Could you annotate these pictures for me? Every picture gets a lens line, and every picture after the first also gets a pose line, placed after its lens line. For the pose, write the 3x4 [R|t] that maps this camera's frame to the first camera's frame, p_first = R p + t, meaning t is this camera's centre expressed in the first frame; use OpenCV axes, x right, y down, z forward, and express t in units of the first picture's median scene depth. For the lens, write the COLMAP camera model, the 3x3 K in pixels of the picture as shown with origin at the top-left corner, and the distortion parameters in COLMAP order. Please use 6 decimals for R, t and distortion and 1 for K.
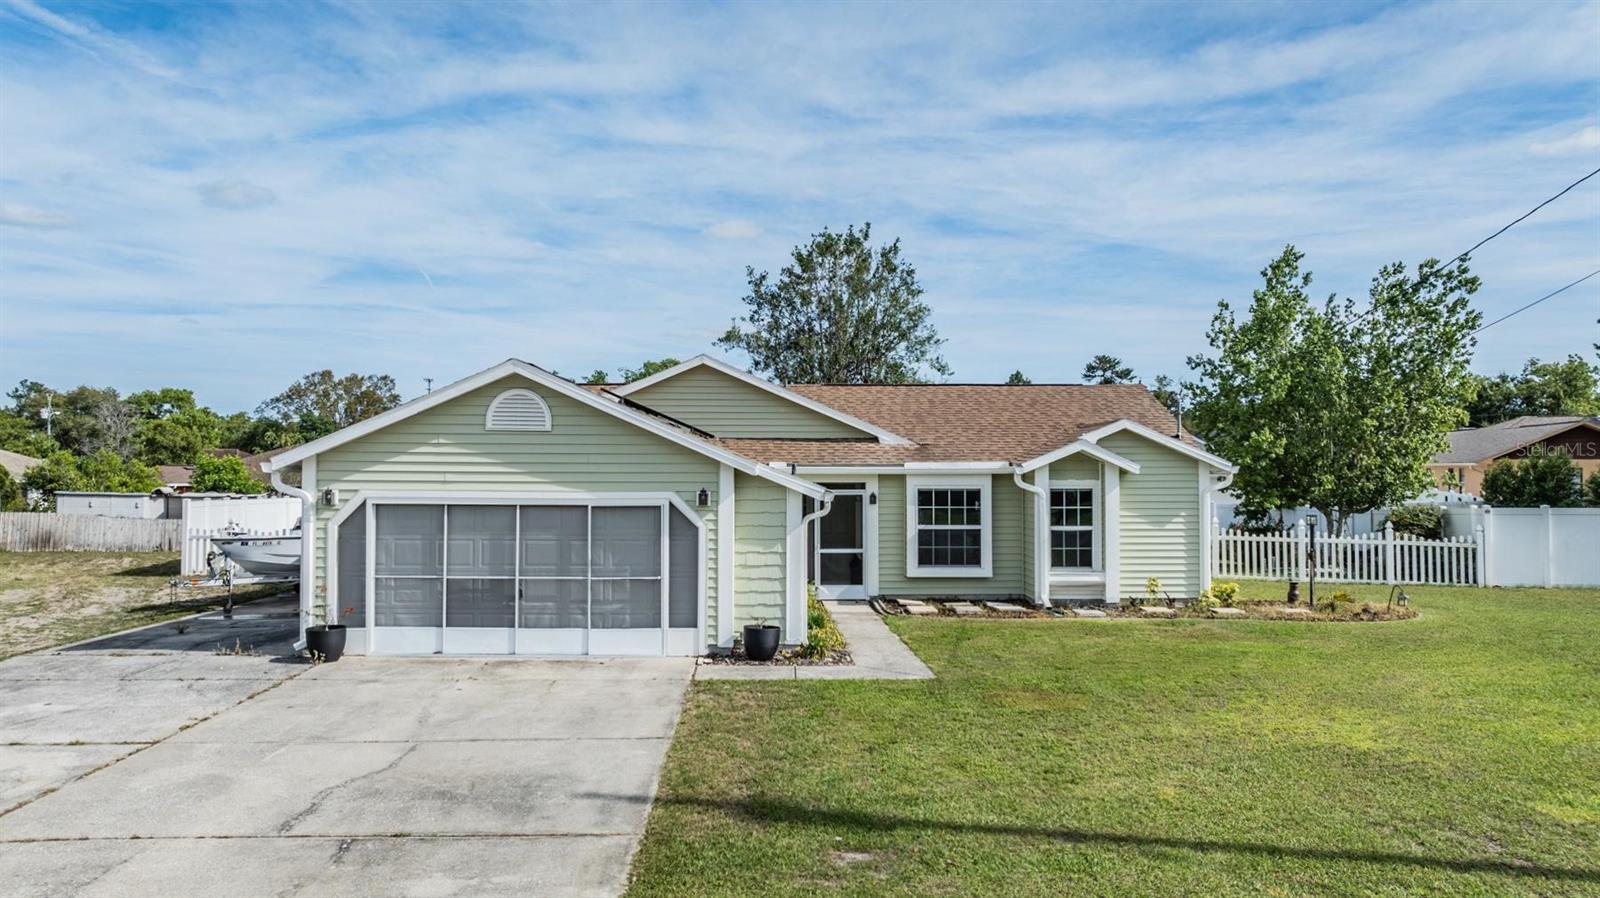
lens RADIAL K [[1116.6, 0, 794.0], [0, 1116.6, 449.3], [0, 0, 1]] dist [-0.025899, 0.003856]
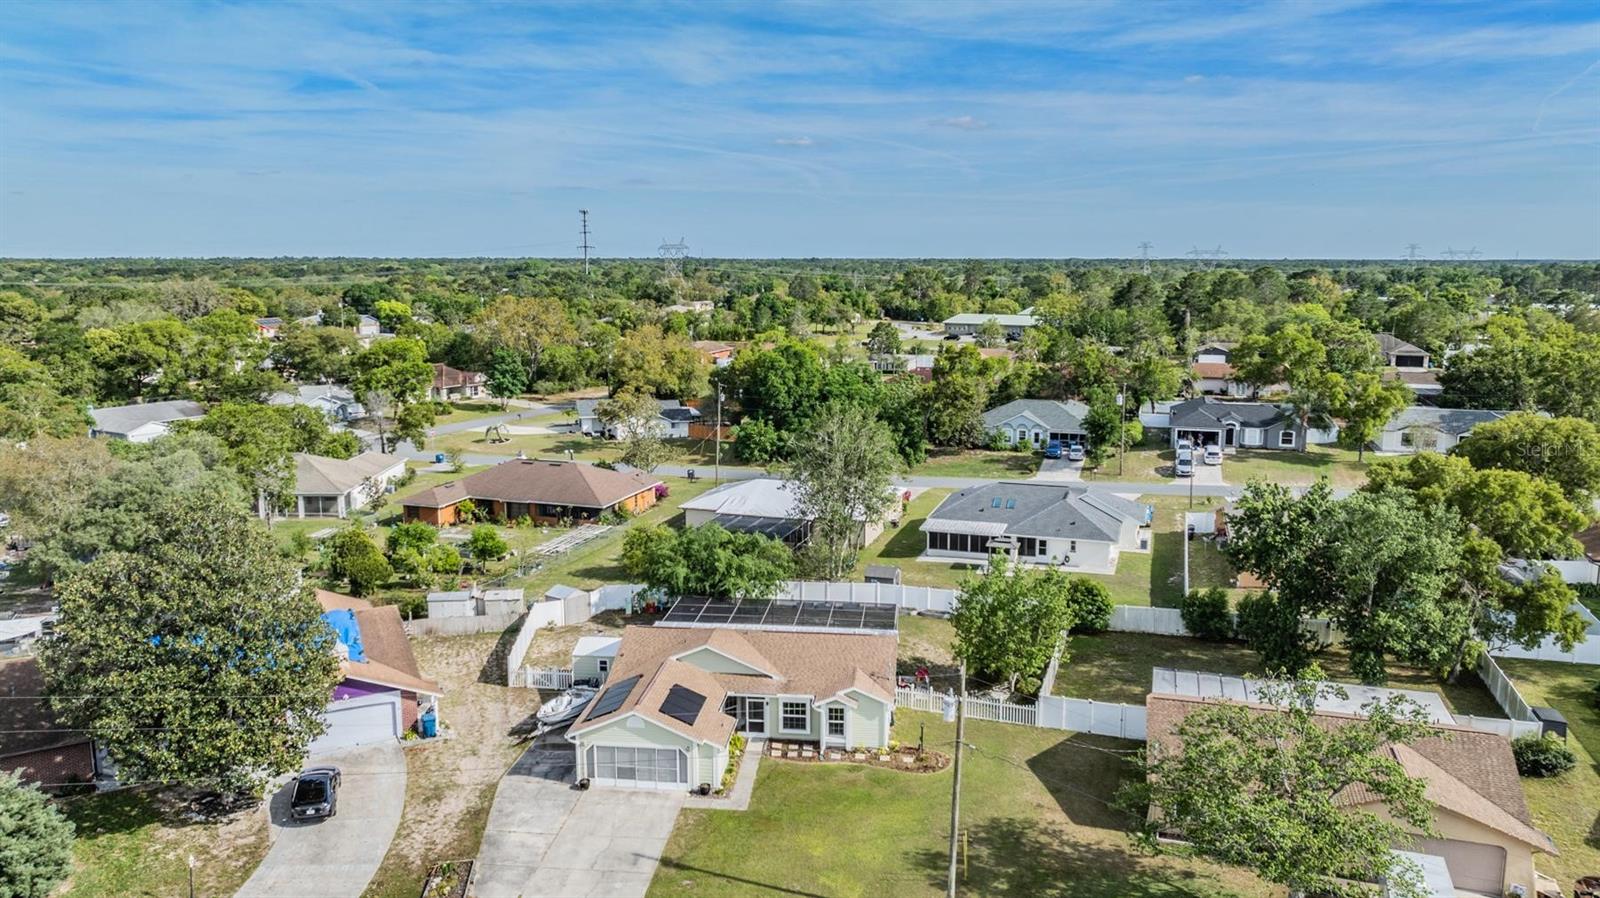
lens RADIAL K [[1116.6, 0, 794.0], [0, 1116.6, 449.3], [0, 0, 1]] dist [-0.025899, 0.003856]
pose [[0.990814, 0.018977, -0.133896, 0.358163], [0.005770, 0.983271, 0.182056, -0.777889], [0.135111, -0.181156, 0.974129, -1.118852]]
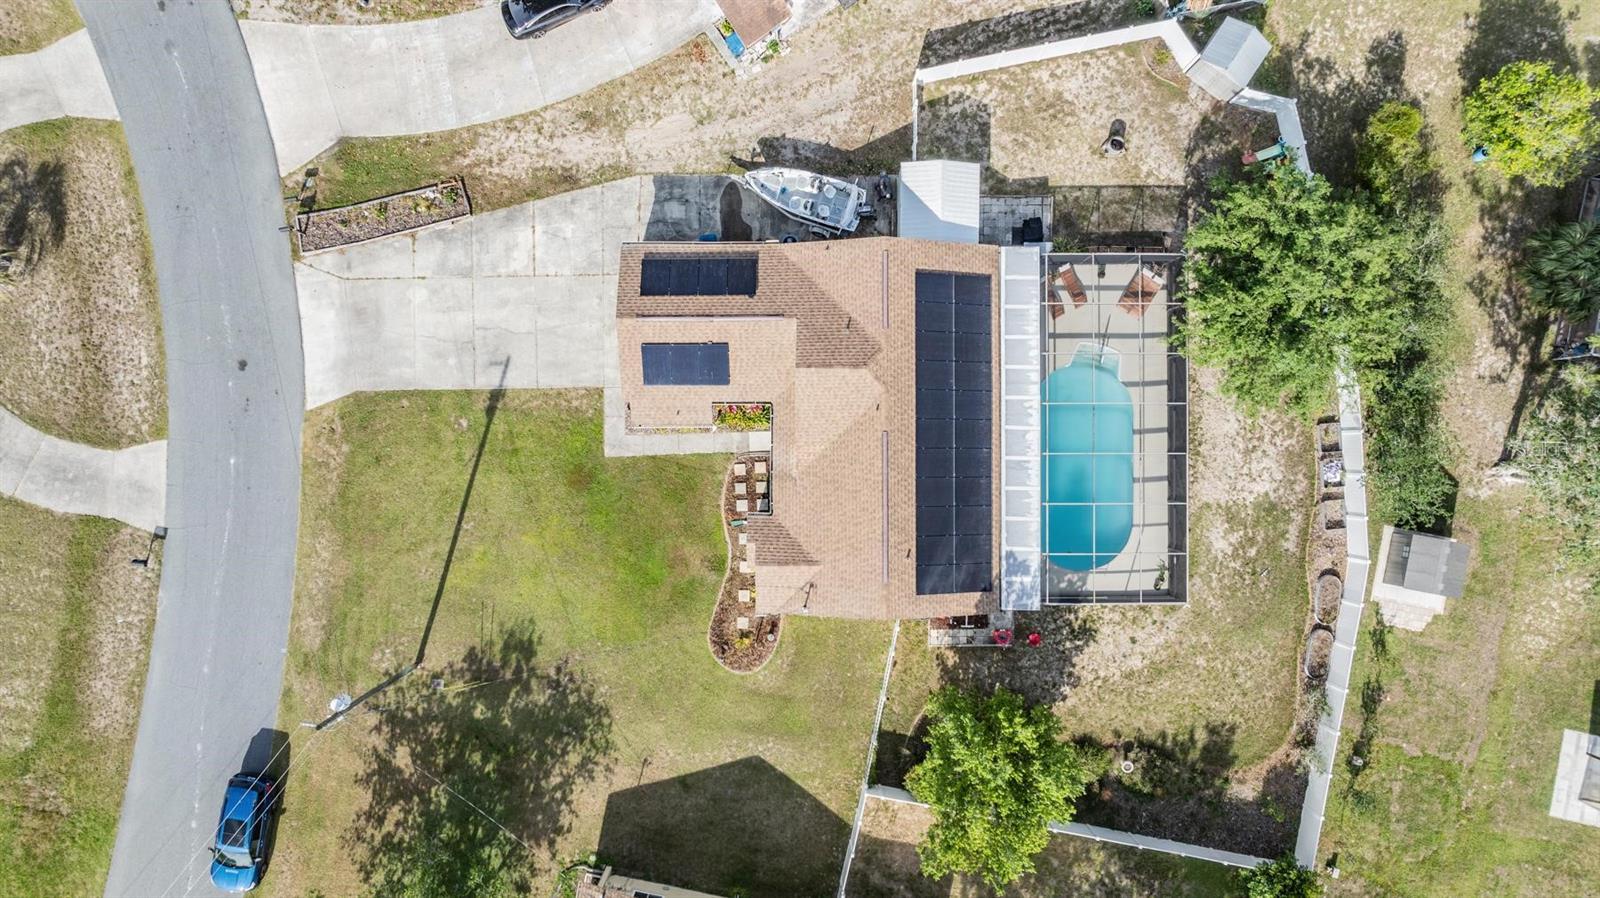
lens RADIAL K [[1116.6, 0, 794.0], [0, 1116.6, 449.3], [0, 0, 1]] dist [-0.025899, 0.003856]
pose [[-0.027709, 0.999450, -0.018241, 0.073764], [0.031335, 0.019108, 0.999326, -1.565276], [0.999125, 0.027119, -0.031848, 0.811830]]
